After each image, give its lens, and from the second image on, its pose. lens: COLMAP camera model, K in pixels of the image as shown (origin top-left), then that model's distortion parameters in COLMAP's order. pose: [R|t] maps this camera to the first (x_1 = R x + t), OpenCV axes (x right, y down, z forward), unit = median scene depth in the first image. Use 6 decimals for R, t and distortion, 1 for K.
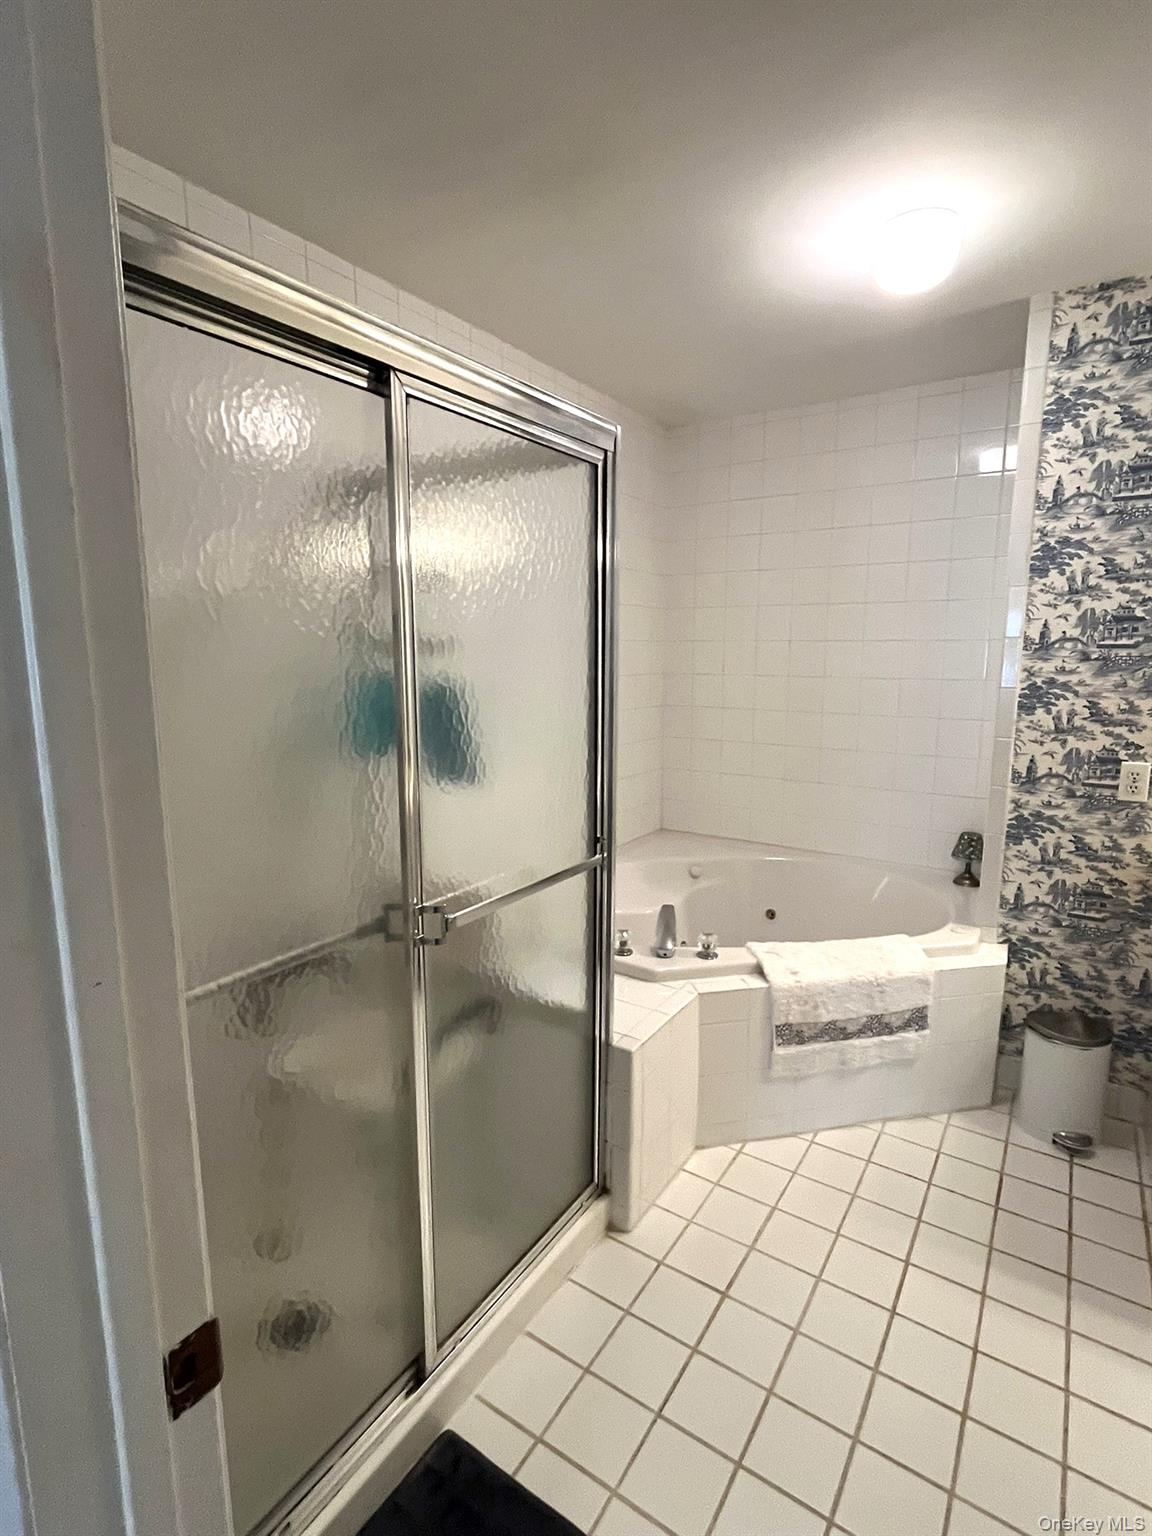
lens RADIAL K [[760.5, 0, 576.4], [0, 760.5, 769.3], [0, 0, 1]] dist [-0.001903, 0.000363]
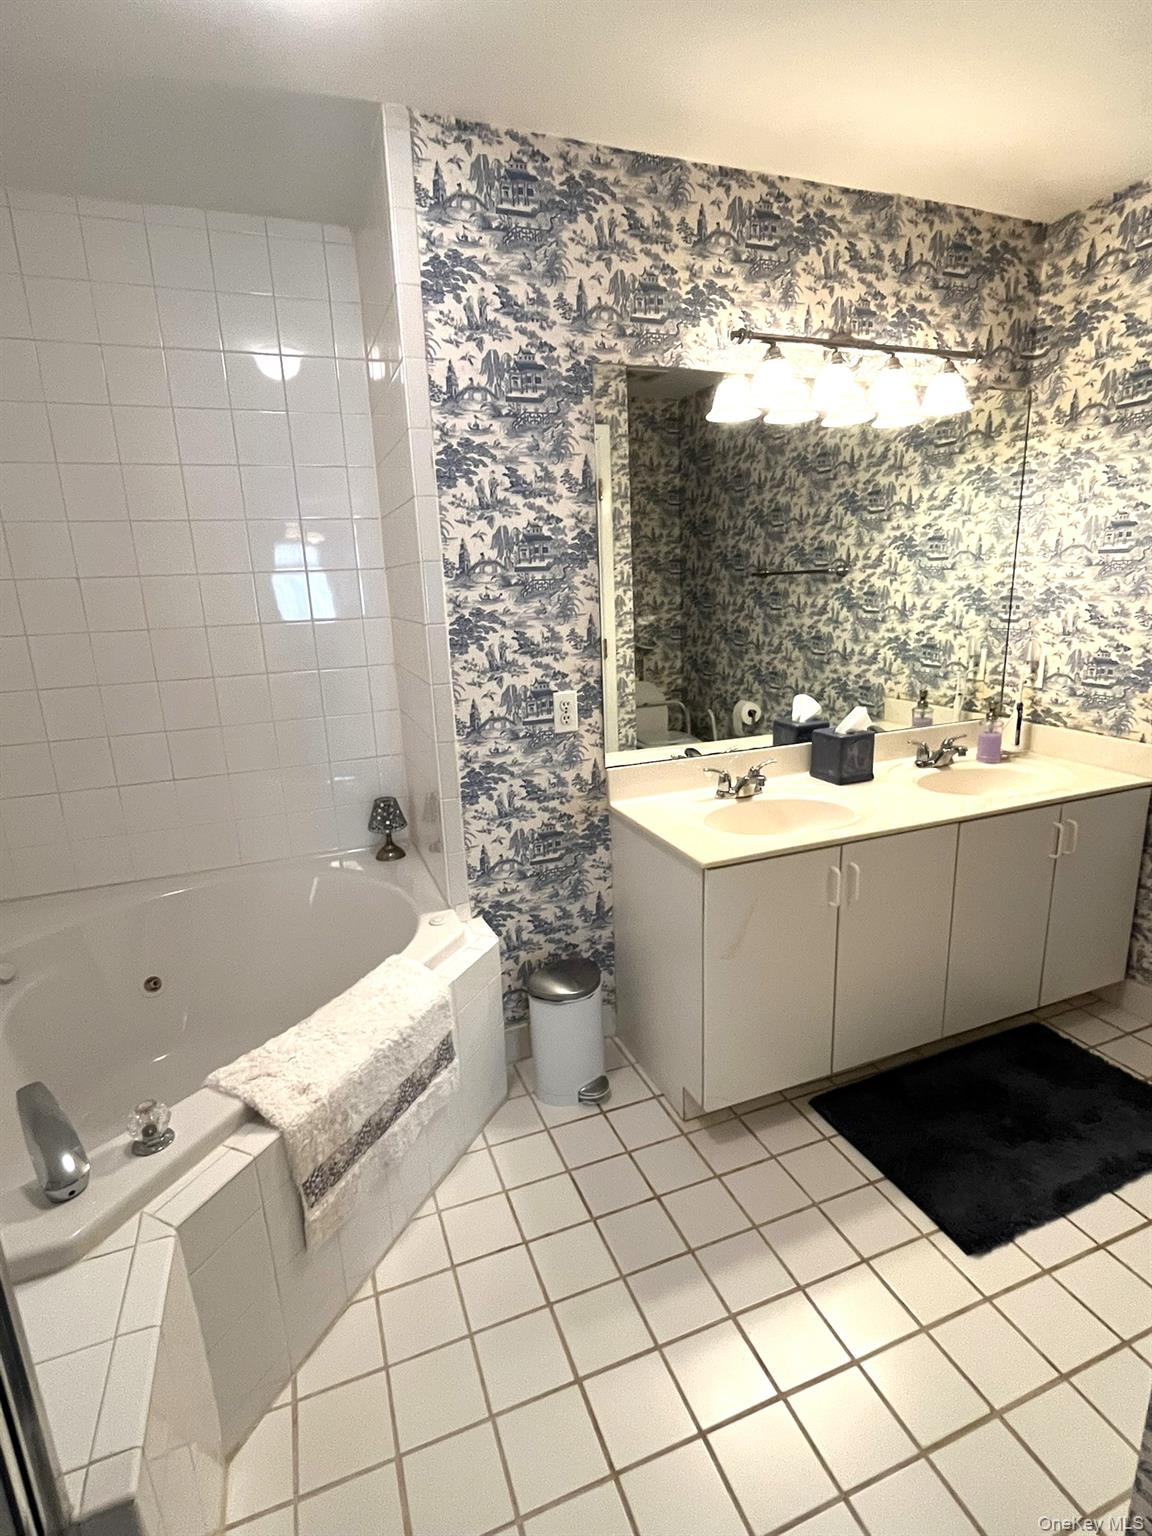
lens RADIAL K [[760.5, 0, 577.3], [0, 760.5, 764.3], [0, 0, 1]] dist [-0.001903, 0.000363]
pose [[0.575758, -0.216838, 0.788342, -0.028139], [0.166976, 0.975055, 0.146245, -0.055141], [-0.800388, 0.047432, 0.597603, 0.404081]]
